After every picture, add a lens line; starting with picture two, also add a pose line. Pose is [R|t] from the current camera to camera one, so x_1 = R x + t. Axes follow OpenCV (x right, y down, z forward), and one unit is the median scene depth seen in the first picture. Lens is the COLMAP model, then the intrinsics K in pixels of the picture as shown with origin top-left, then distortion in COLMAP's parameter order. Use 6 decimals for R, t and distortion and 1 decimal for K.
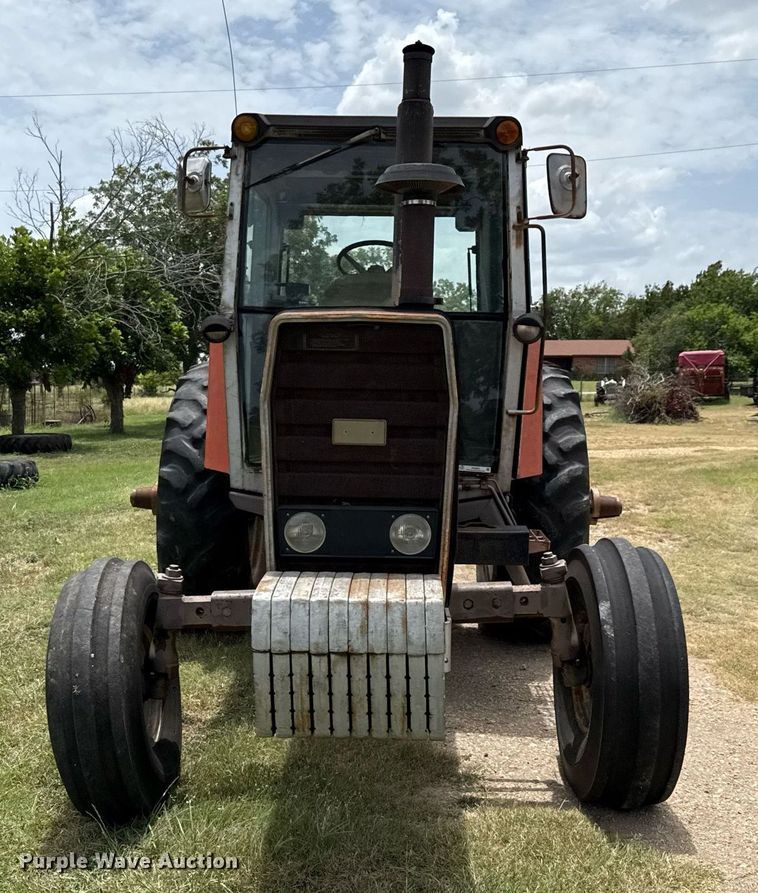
lens RADIAL K [[1083.3, 0, 376.8], [0, 1083.3, 436.3], [0, 0, 1]] dist [0.121970, 0.000000]
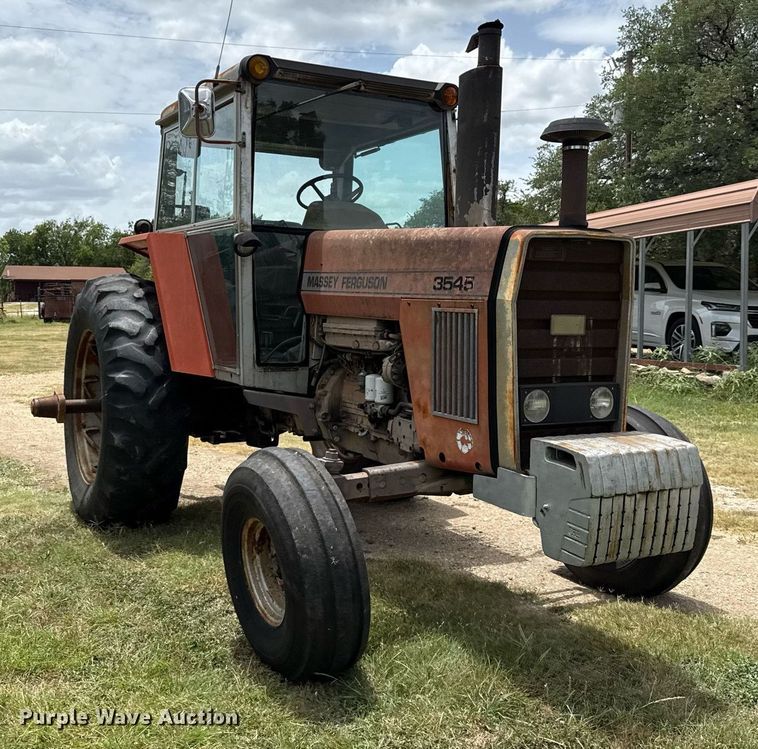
lens RADIAL K [[917.6, 0, 371.2], [0, 917.6, 342.2], [0, 0, 1]] dist [0.062606, 0.000000]
pose [[0.868475, -0.025977, 0.495052, -0.500160], [0.030092, 0.999547, -0.000341, 0.006391], [-0.494819, 0.015193, 0.868863, 0.116426]]
